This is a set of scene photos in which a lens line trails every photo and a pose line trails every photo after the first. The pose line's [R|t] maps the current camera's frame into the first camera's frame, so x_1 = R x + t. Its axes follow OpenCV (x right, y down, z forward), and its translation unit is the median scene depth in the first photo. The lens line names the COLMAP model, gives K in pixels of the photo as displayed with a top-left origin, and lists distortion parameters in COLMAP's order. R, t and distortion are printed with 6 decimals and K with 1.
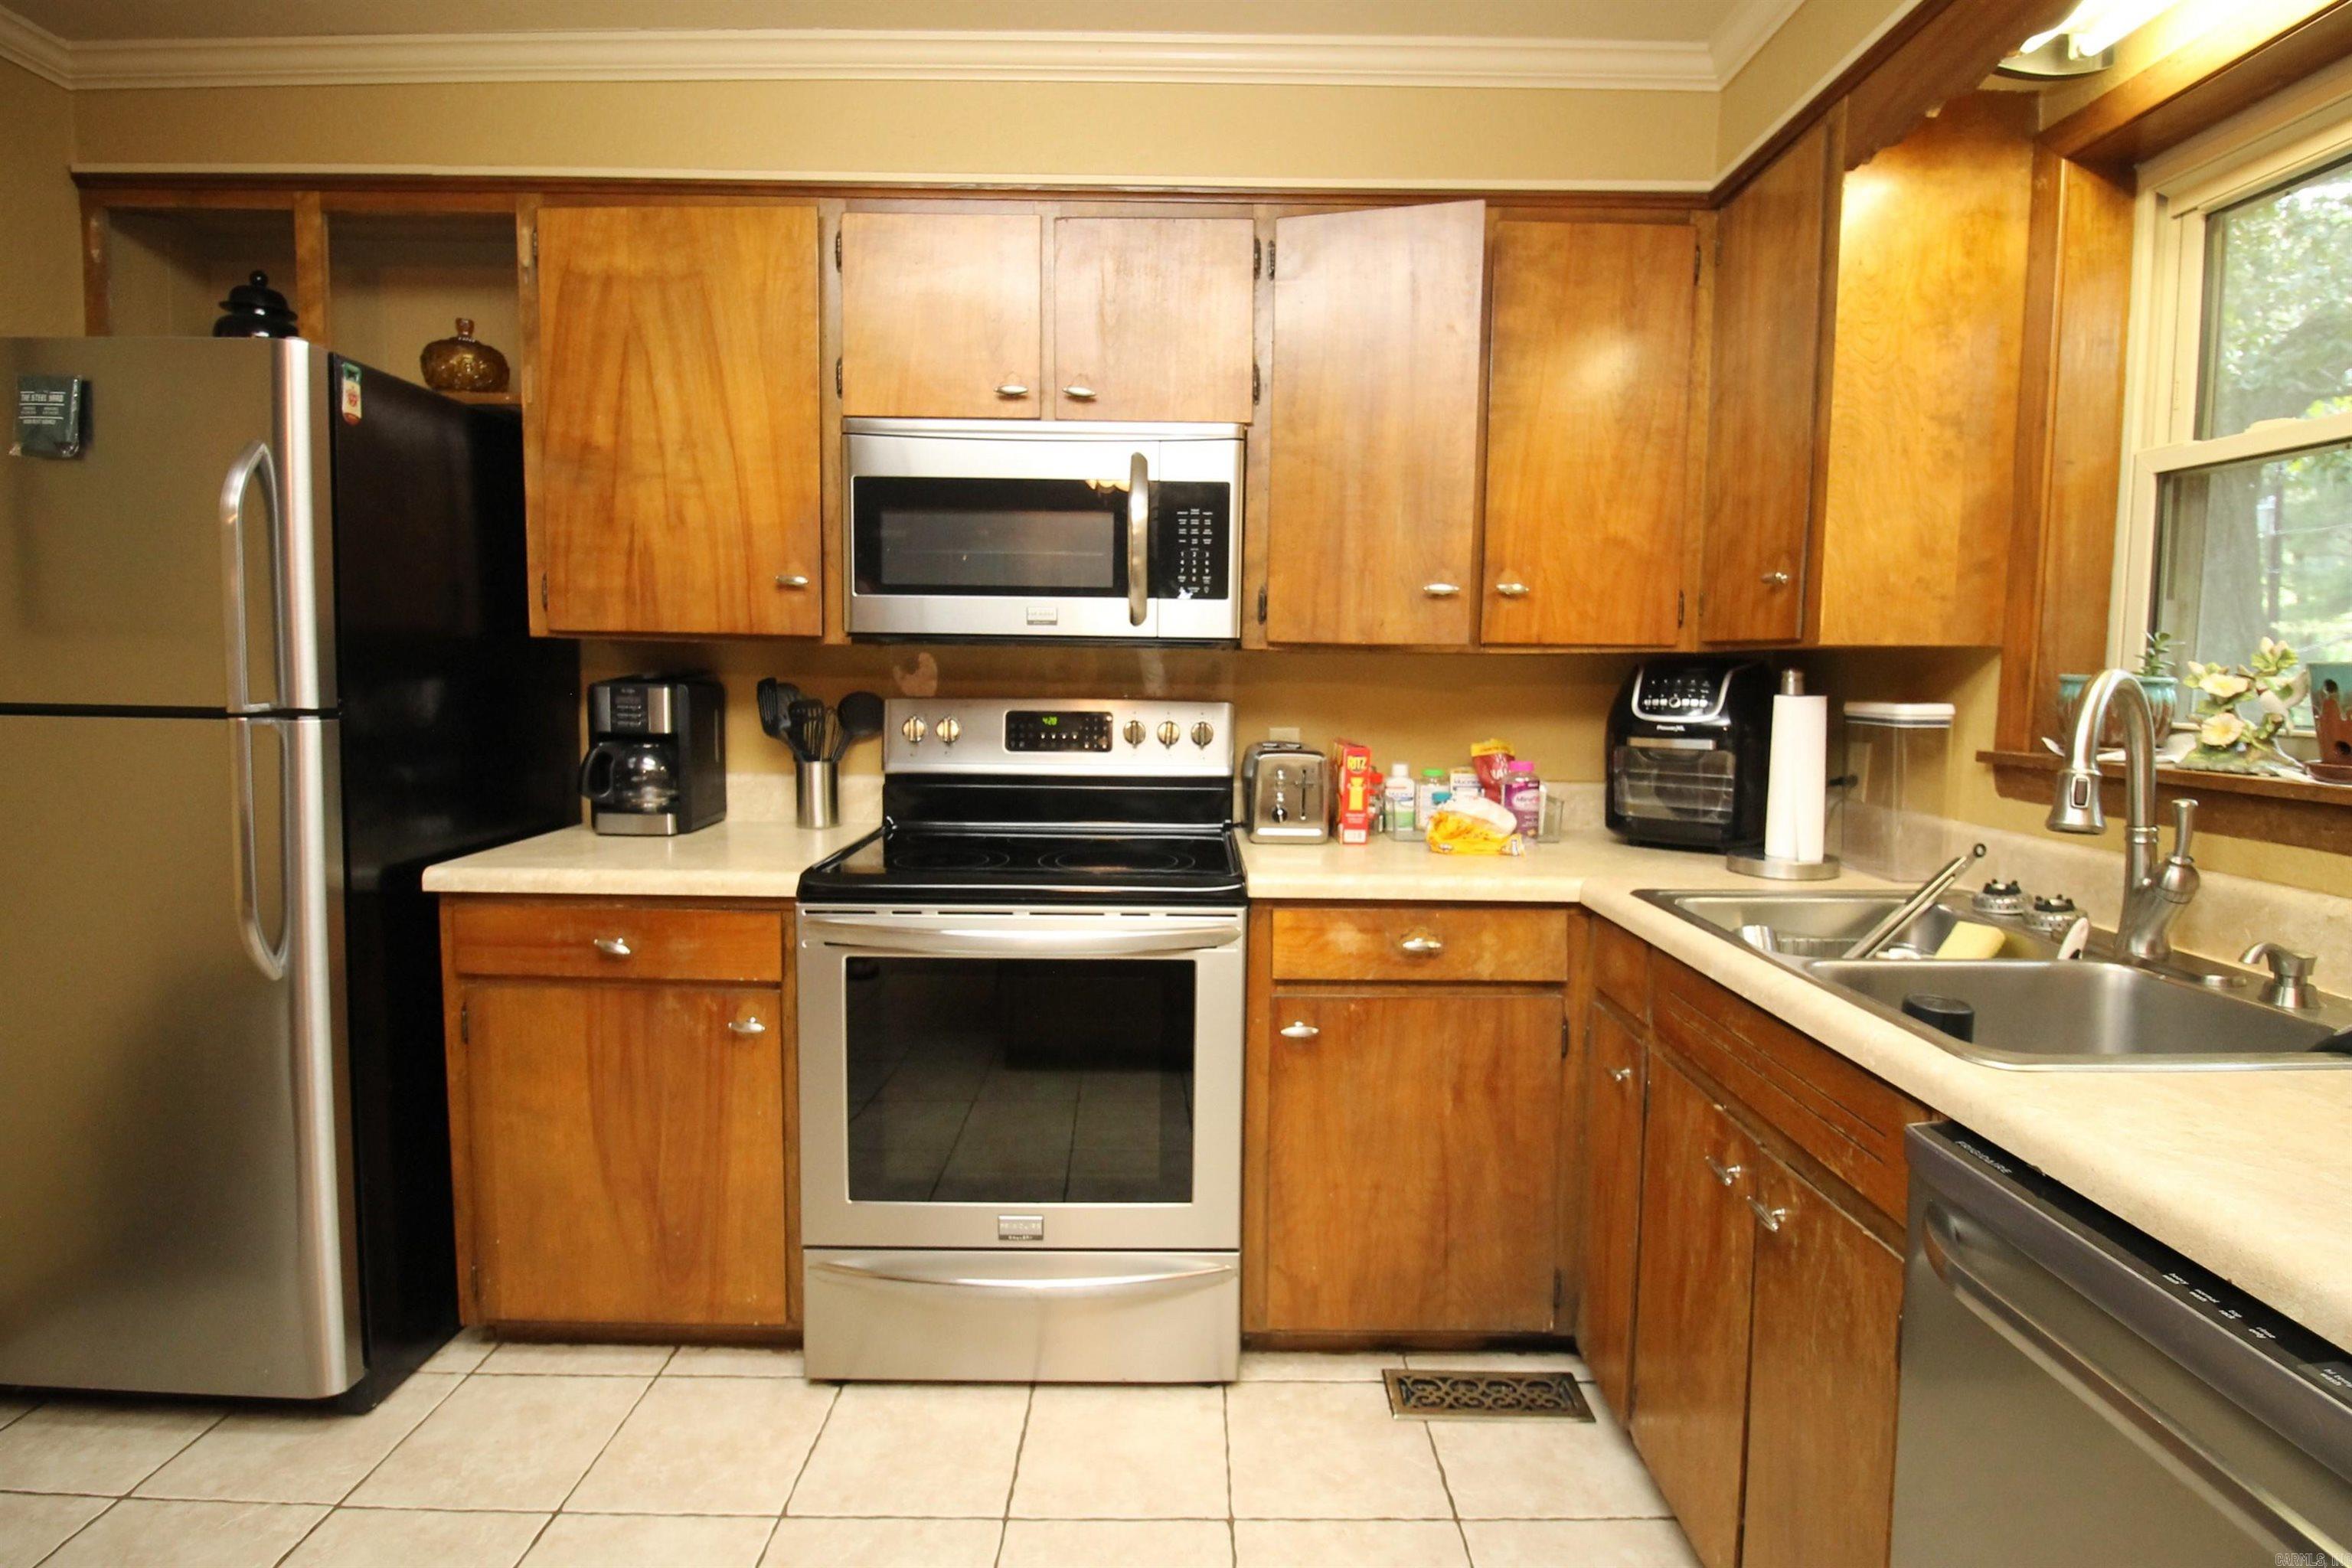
lens RADIAL K [[1132.5, 0, 1184.2], [0, 1132.5, 753.0], [0, 0, 1]] dist [-0.016150, -0.001041]
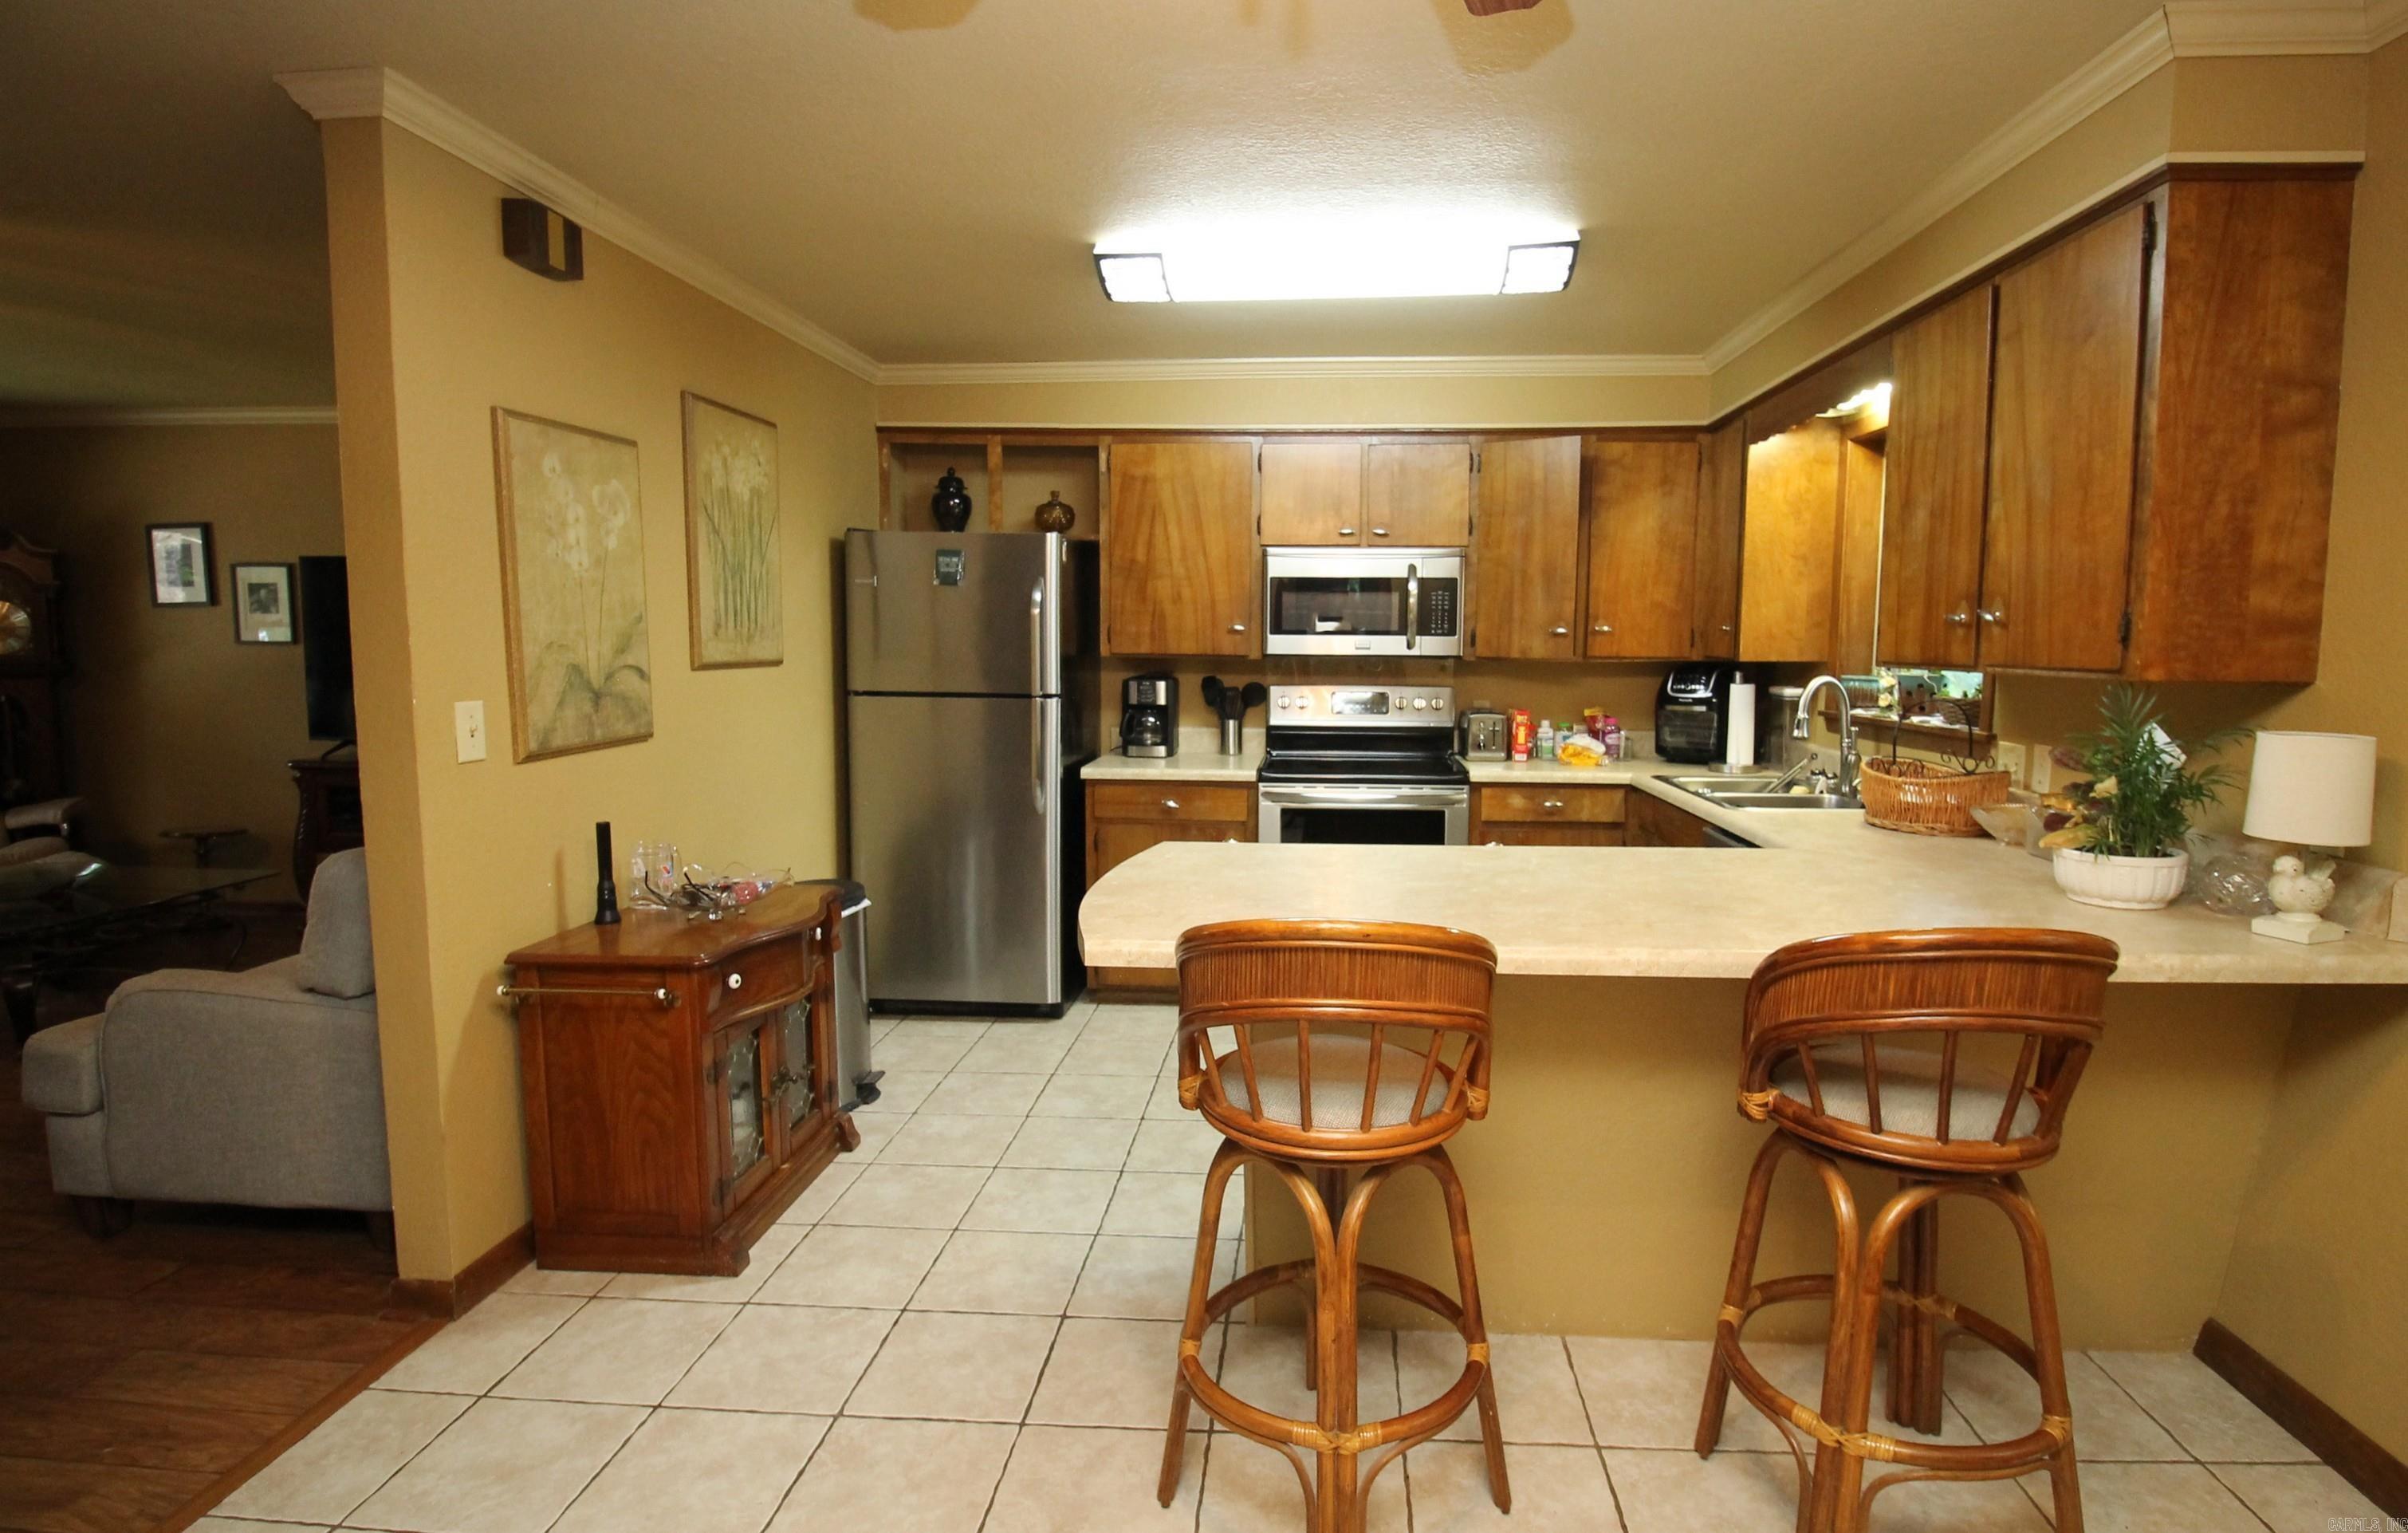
lens RADIAL K [[1197.7, 0, 1252.6], [0, 1197.7, 742.8], [0, 0, 1]] dist [-0.001926, -0.000428]
pose [[0.997764, -0.001171, -0.066828, -0.178078], [0.001884, 0.999942, 0.010599, 0.028218], [0.066812, -0.010701, 0.997708, -1.123938]]
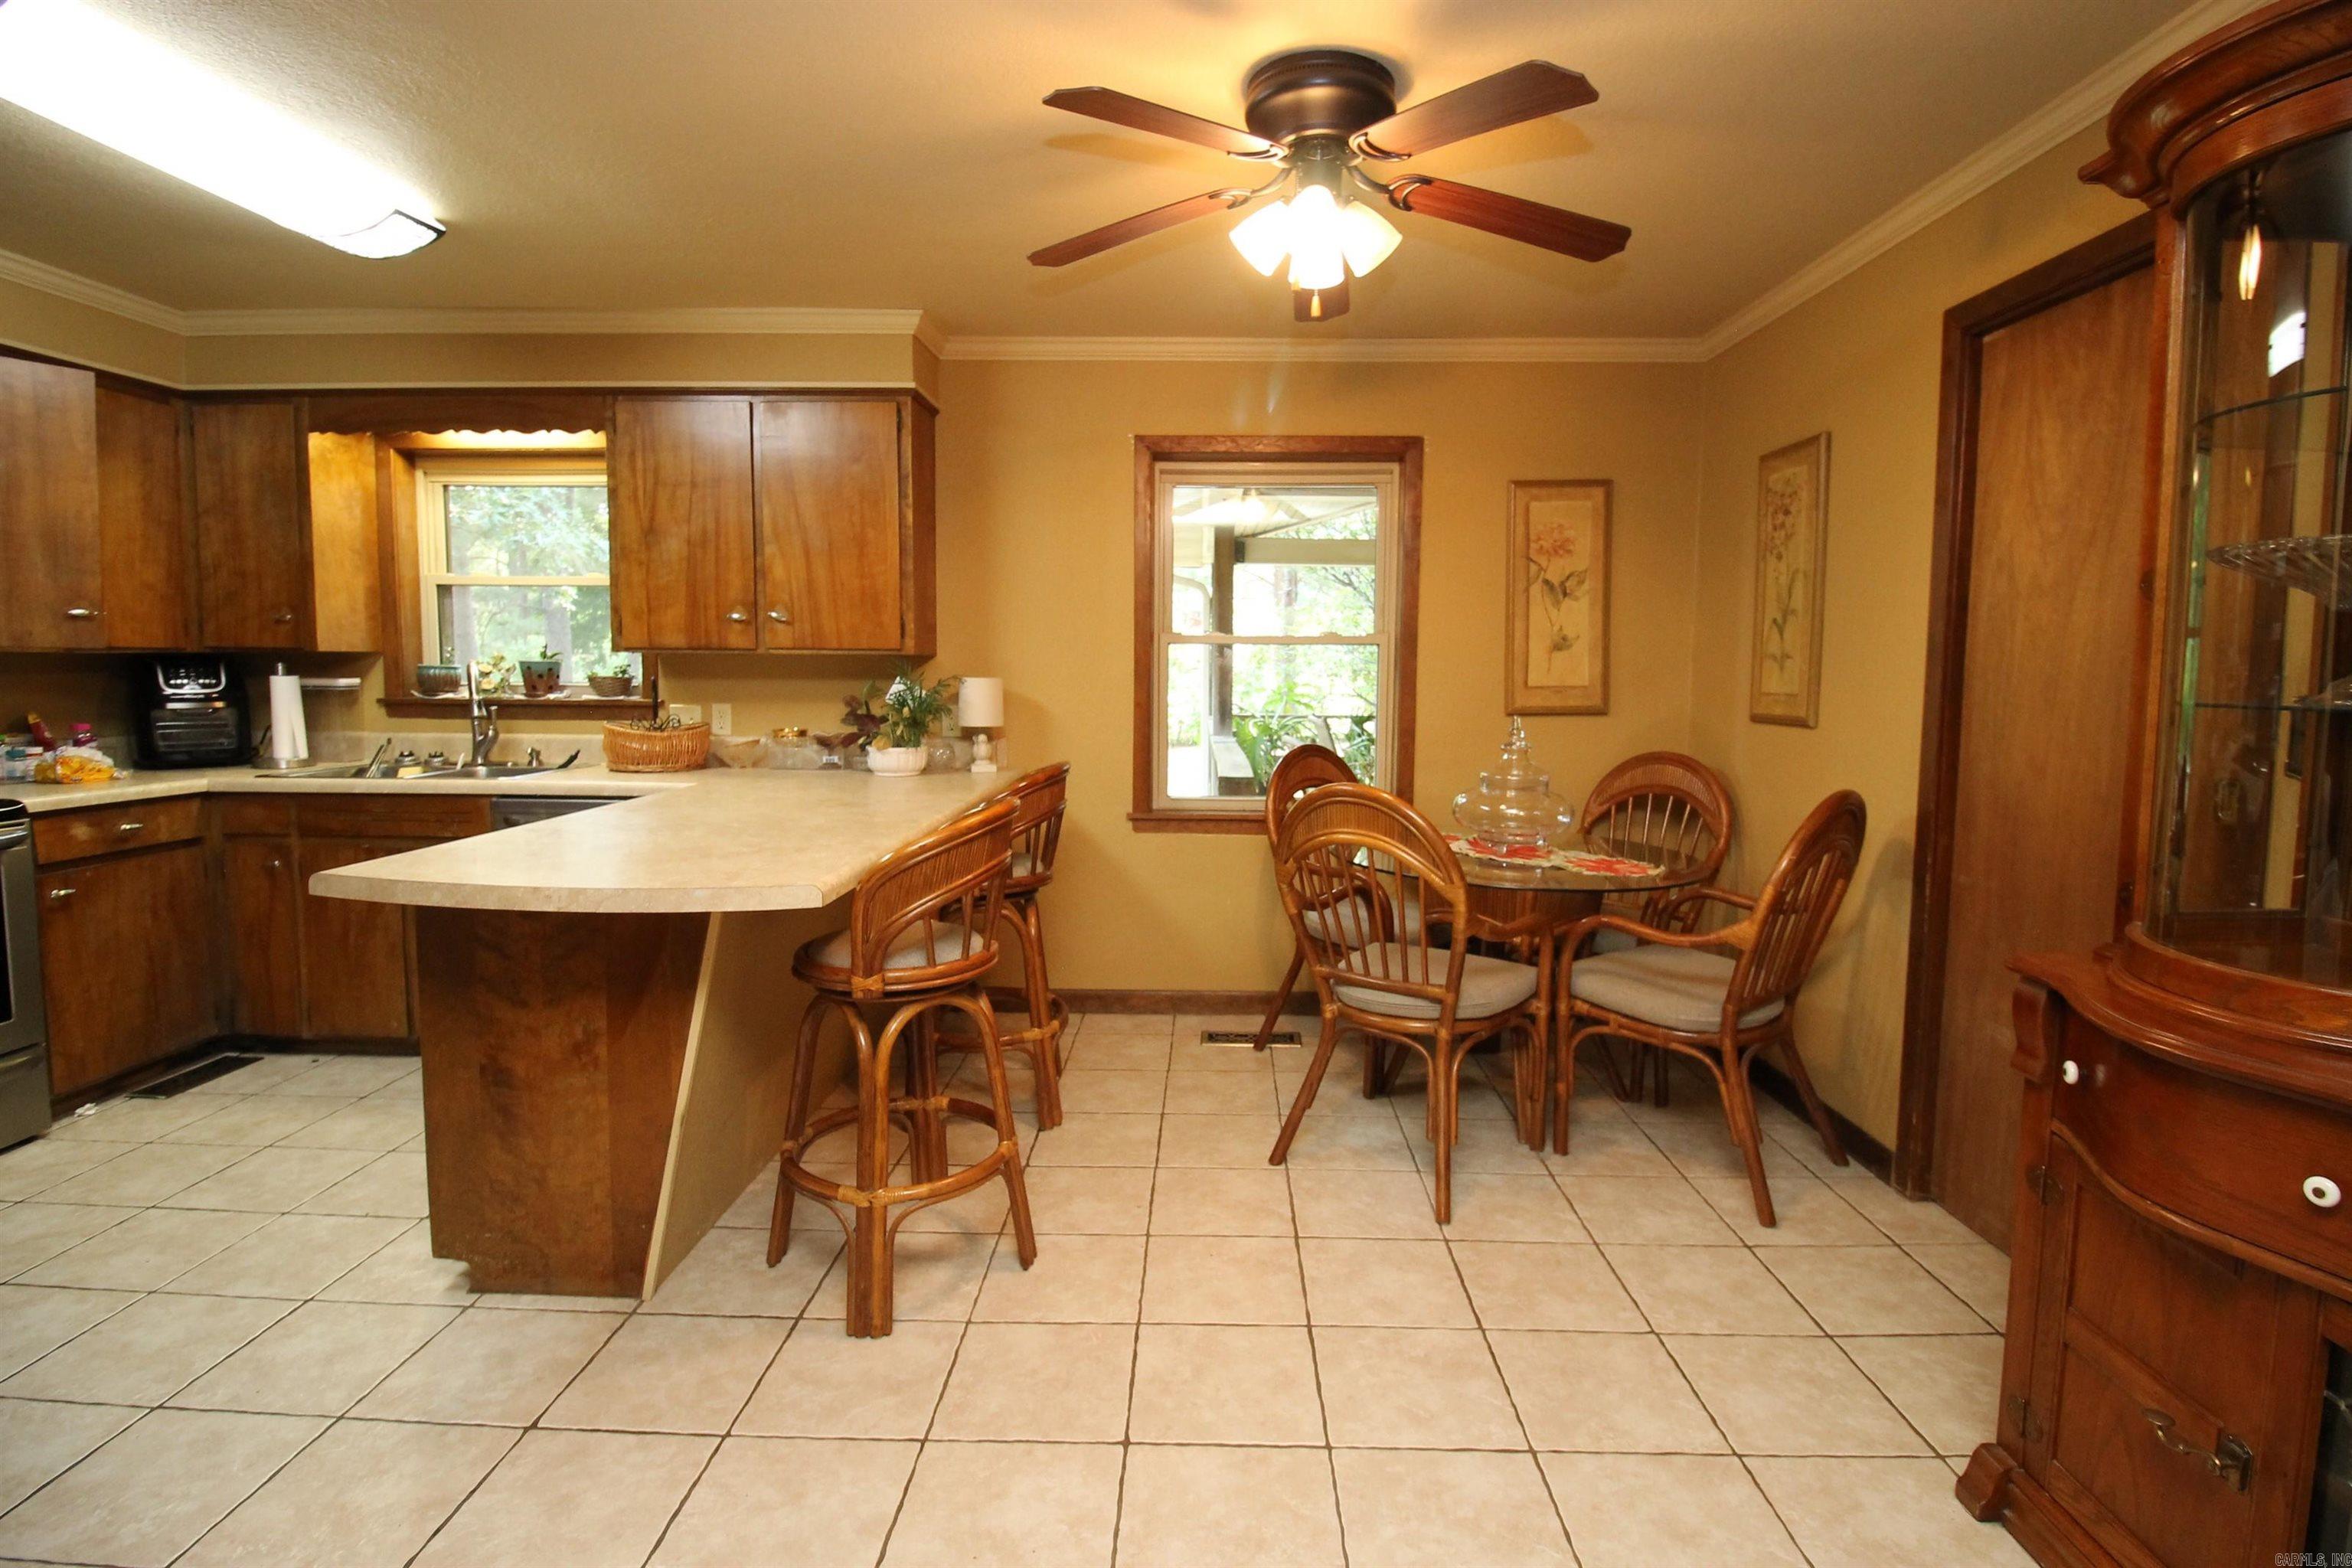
lens RADIAL K [[1132.5, 0, 1184.2], [0, 1132.5, 753.0], [0, 0, 1]] dist [-0.016150, -0.001041]
pose [[0.026804, -0.085944, 0.995939, -1.259263], [0.066305, 0.994256, 0.084014, 0.021090], [-0.997439, 0.063783, 0.032349, -0.570314]]
